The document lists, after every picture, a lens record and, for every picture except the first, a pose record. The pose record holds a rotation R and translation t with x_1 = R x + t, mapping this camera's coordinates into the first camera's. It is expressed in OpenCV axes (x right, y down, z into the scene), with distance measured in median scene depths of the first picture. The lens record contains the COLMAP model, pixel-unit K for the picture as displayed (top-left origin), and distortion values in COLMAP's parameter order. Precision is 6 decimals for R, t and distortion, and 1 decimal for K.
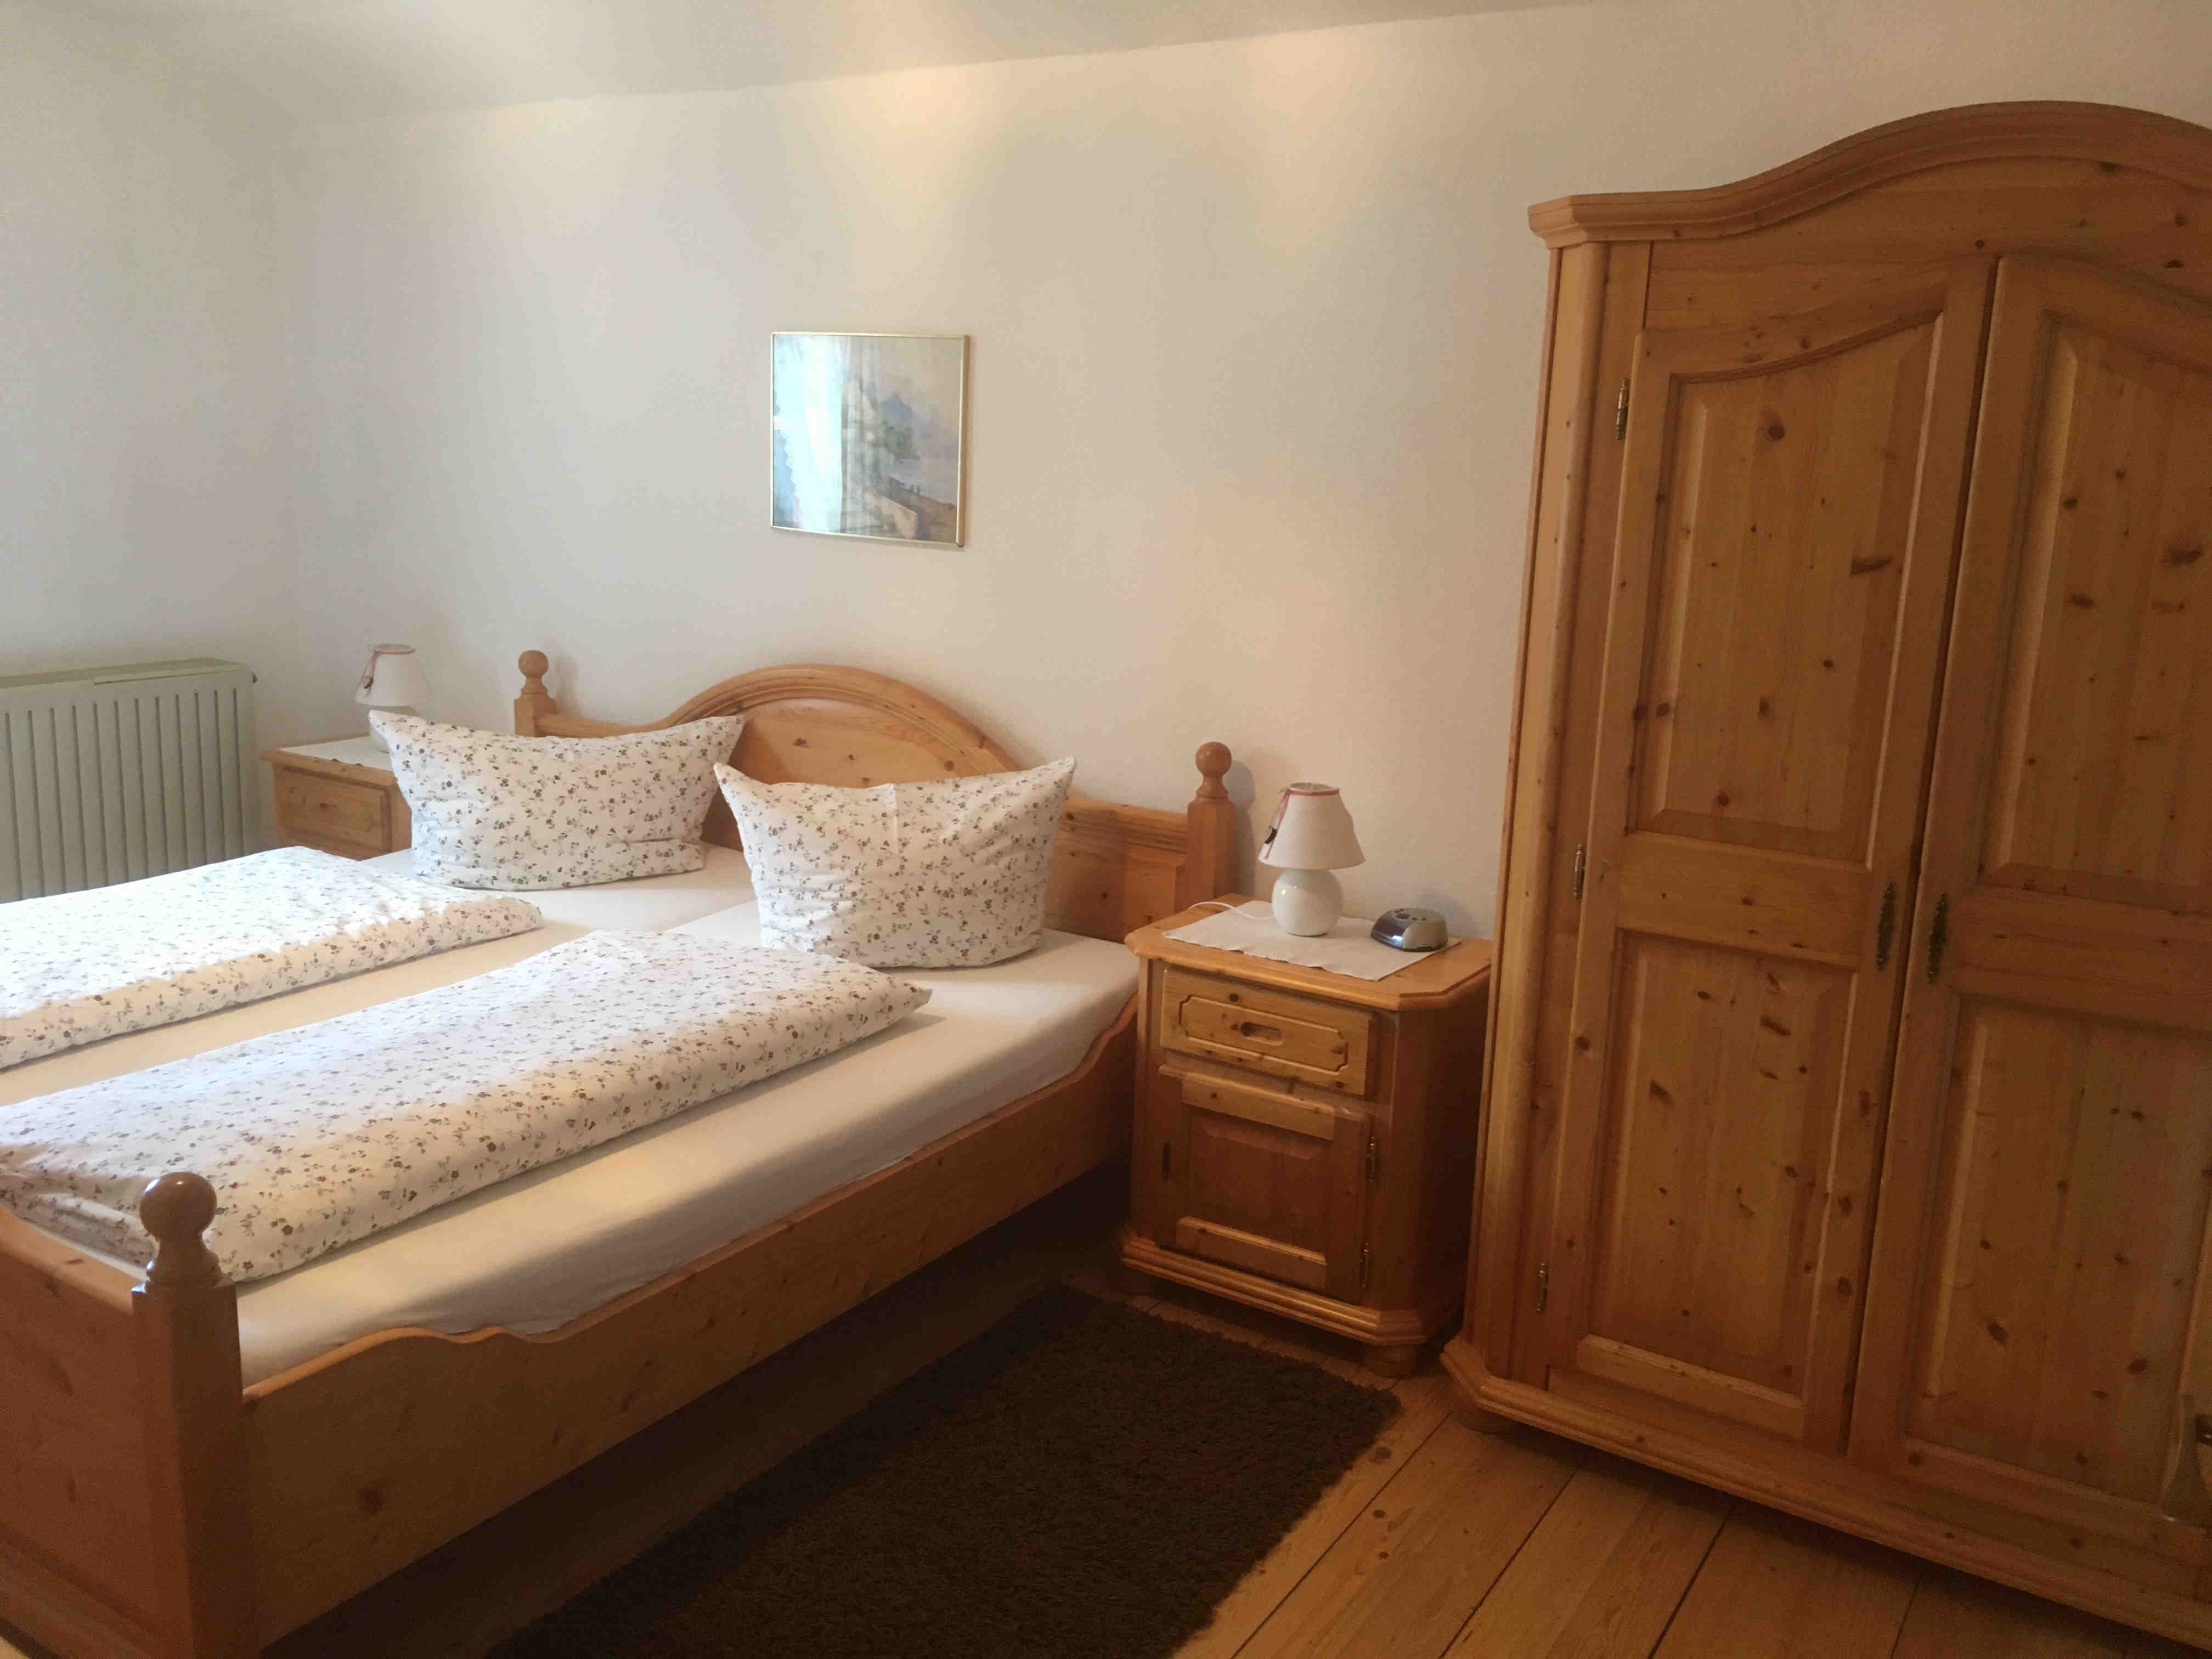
lens RADIAL K [[1898.2, 0, 1097.5], [0, 1898.2, 831.1], [0, 0, 1]] dist [0.032439, -0.018668]
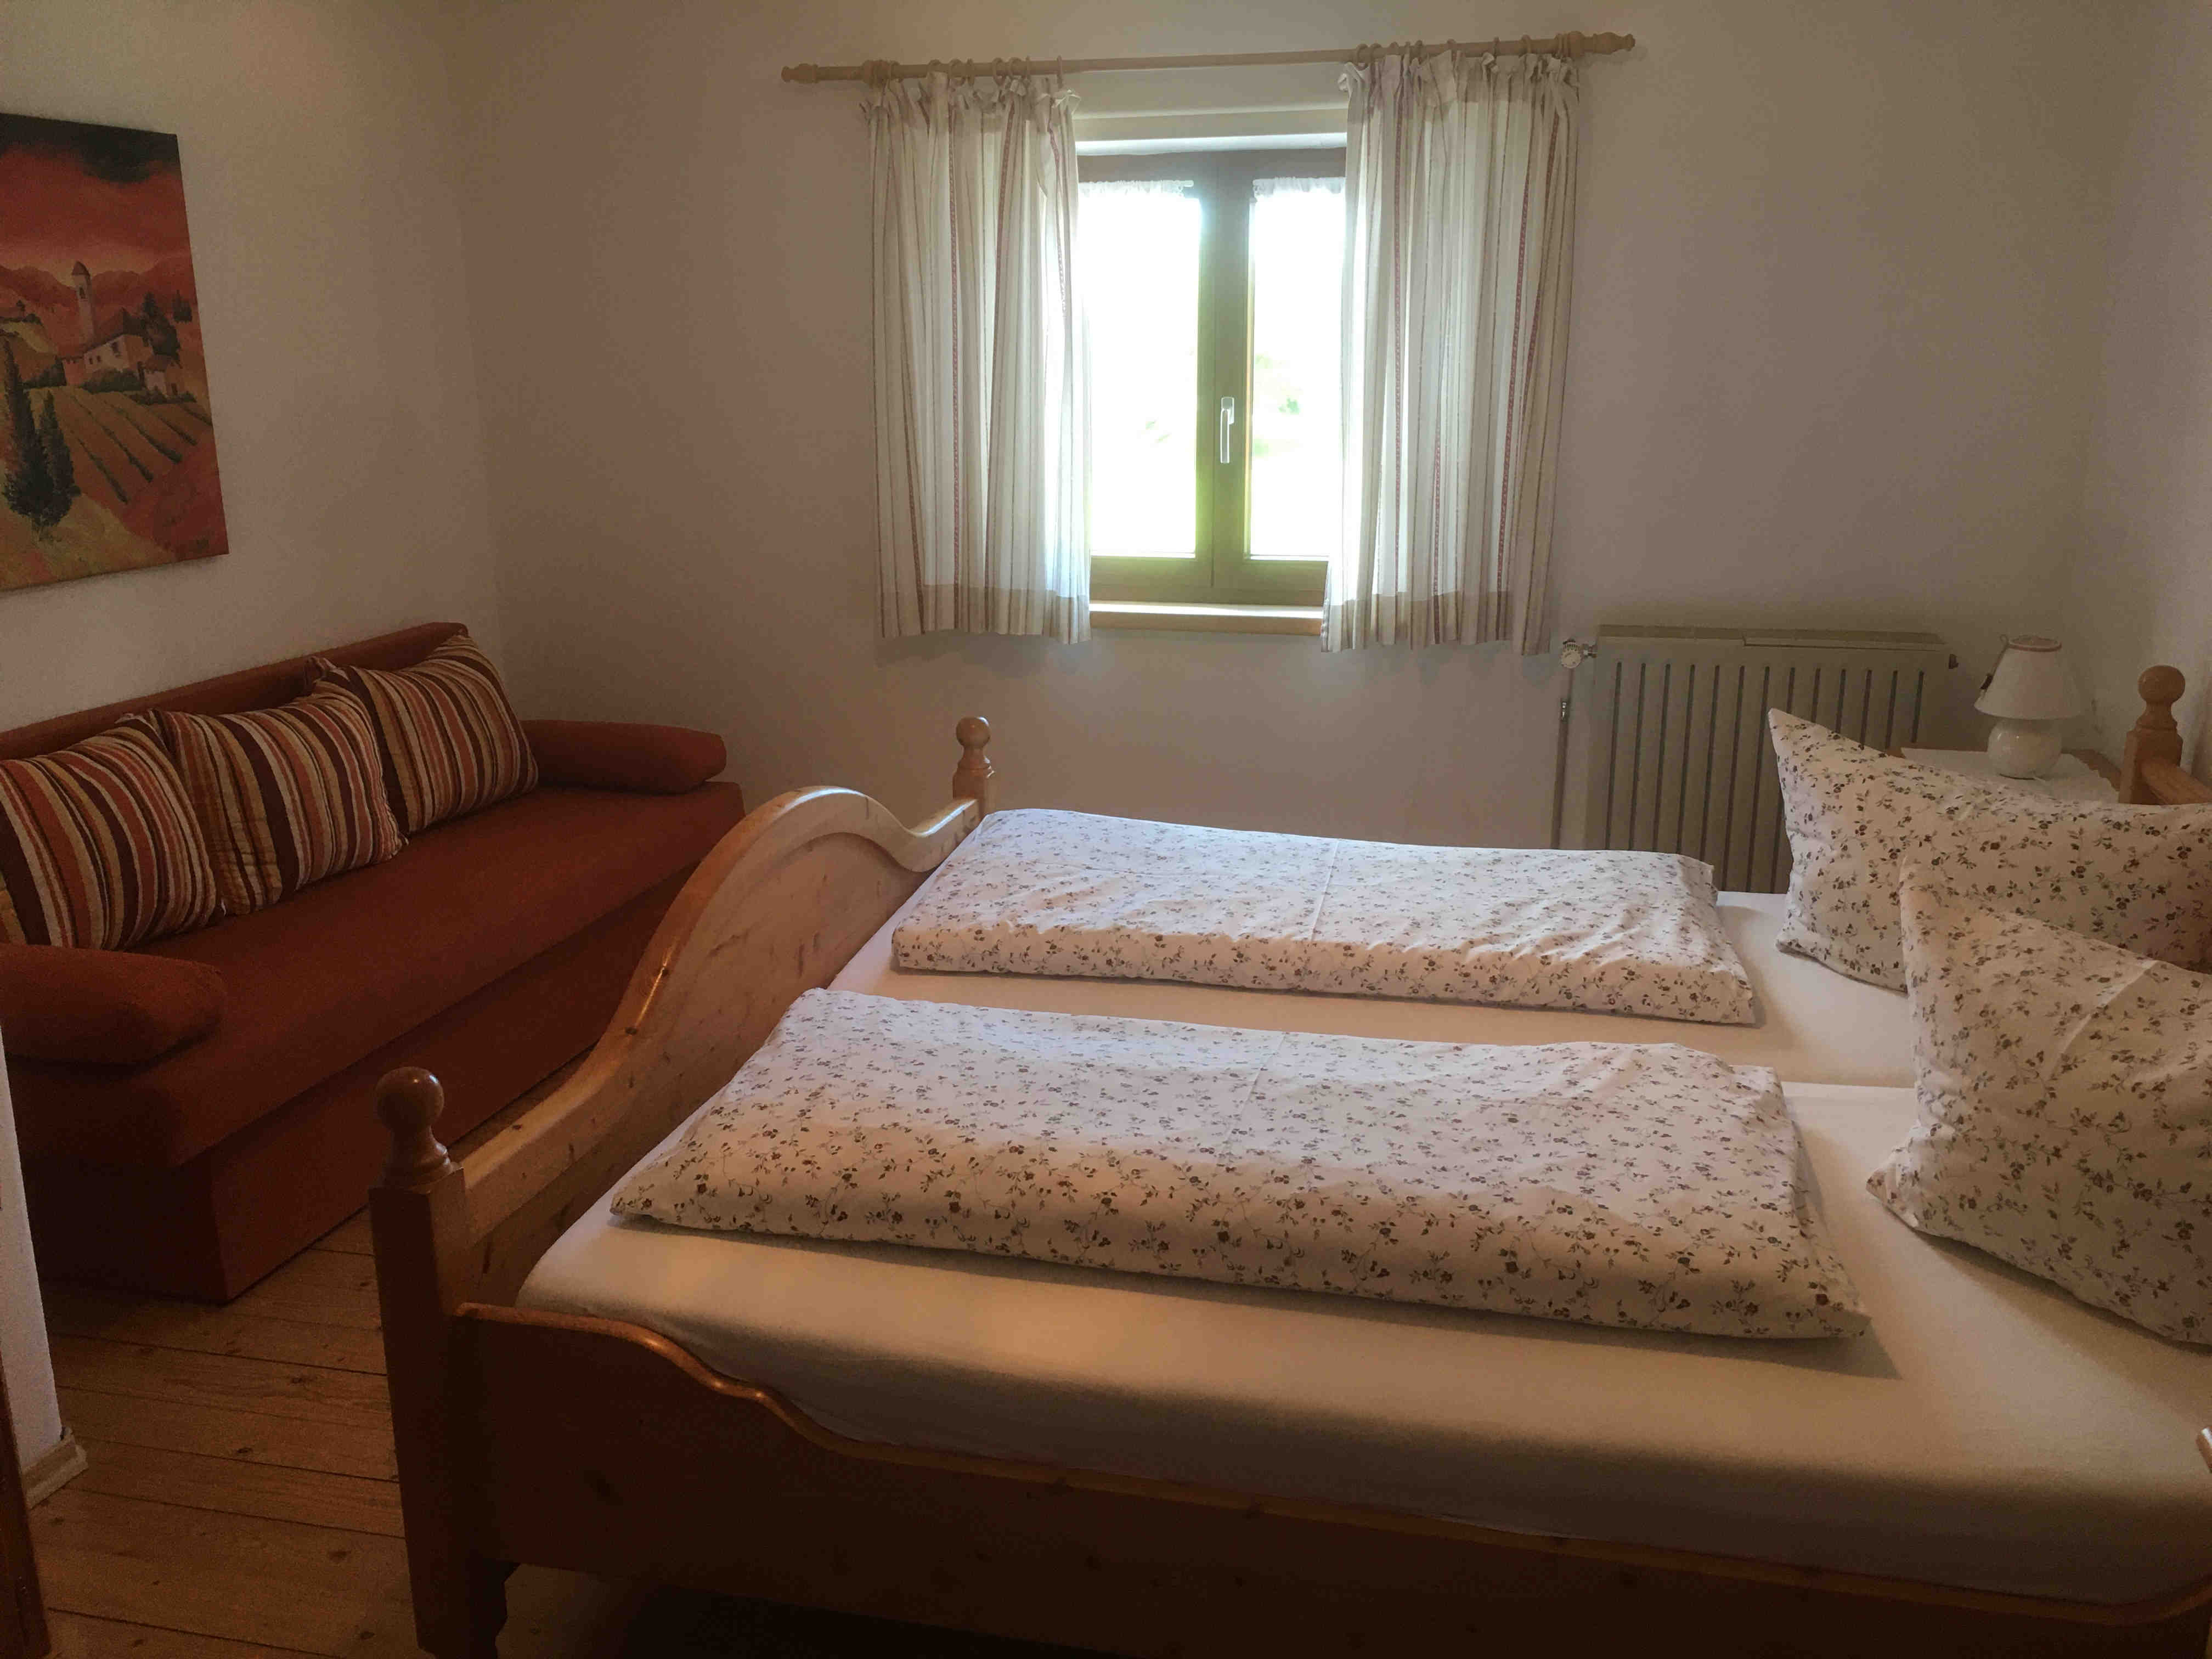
lens RADIAL K [[1898.2, 0, 1096.3], [0, 1898.2, 817.5], [0, 0, 1]] dist [0.032439, -0.018668]
pose [[0.322572, 0.197012, -0.925815, 0.340899], [-0.182997, 0.972626, 0.143214, -0.101395], [0.928687, 0.123224, 0.349795, 0.582265]]
